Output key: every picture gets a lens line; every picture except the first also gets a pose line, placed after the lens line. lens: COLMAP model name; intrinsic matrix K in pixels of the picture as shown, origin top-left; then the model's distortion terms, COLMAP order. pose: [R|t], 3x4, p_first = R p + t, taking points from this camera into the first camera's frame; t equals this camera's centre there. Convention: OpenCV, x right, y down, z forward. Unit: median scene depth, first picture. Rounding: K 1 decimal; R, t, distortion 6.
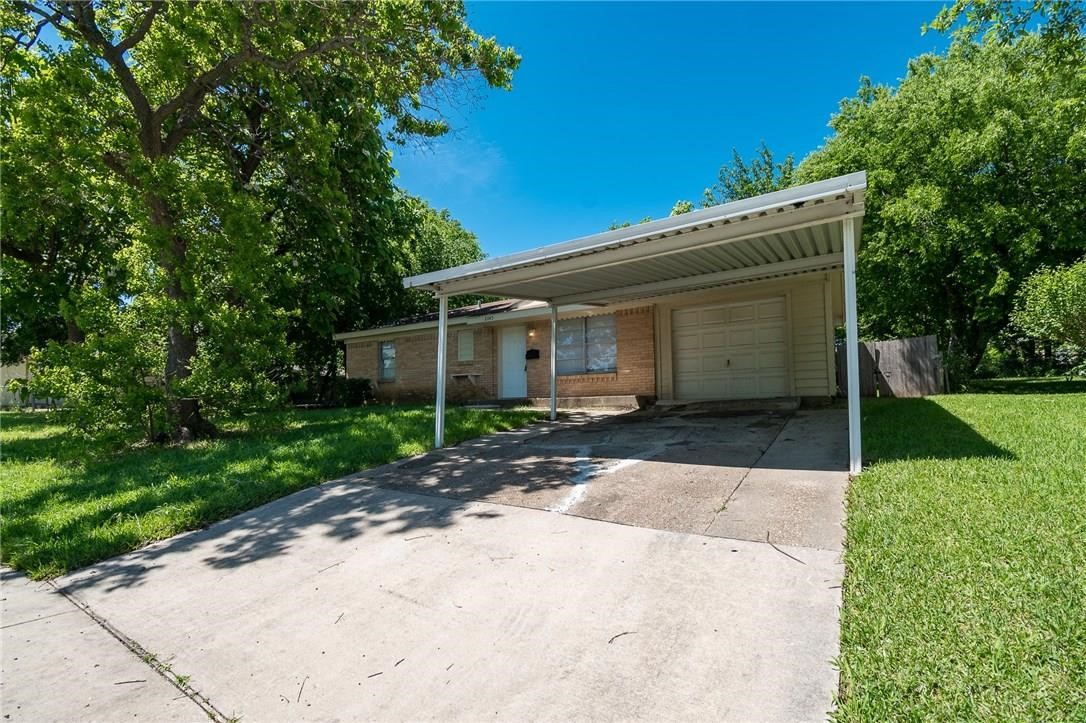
lens RADIAL K [[491.5, 0, 538.7], [0, 491.5, 391.2], [0, 0, 1]] dist [-0.000942, -0.000371]
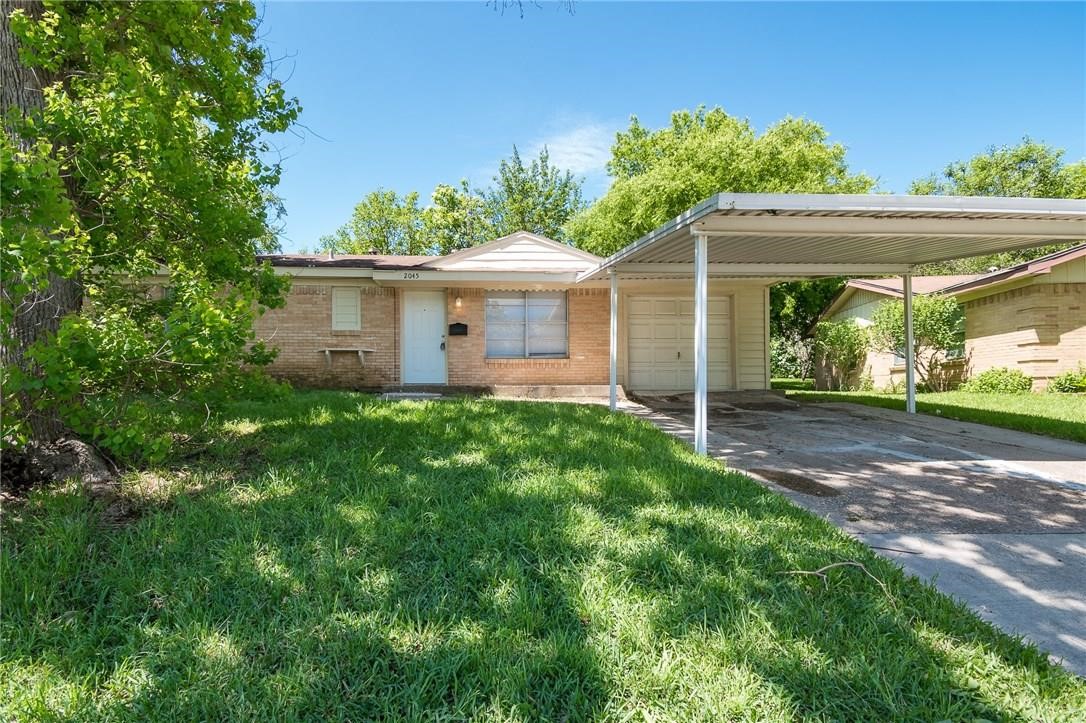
lens RADIAL K [[491.5, 0, 538.7], [0, 491.5, 391.2], [0, 0, 1]] dist [-0.000942, -0.000371]
pose [[0.816800, 0.017864, 0.576645, -0.367949], [-0.029265, 0.999517, 0.010489, 0.012428], [-0.576179, -0.025443, 0.816928, 0.282586]]
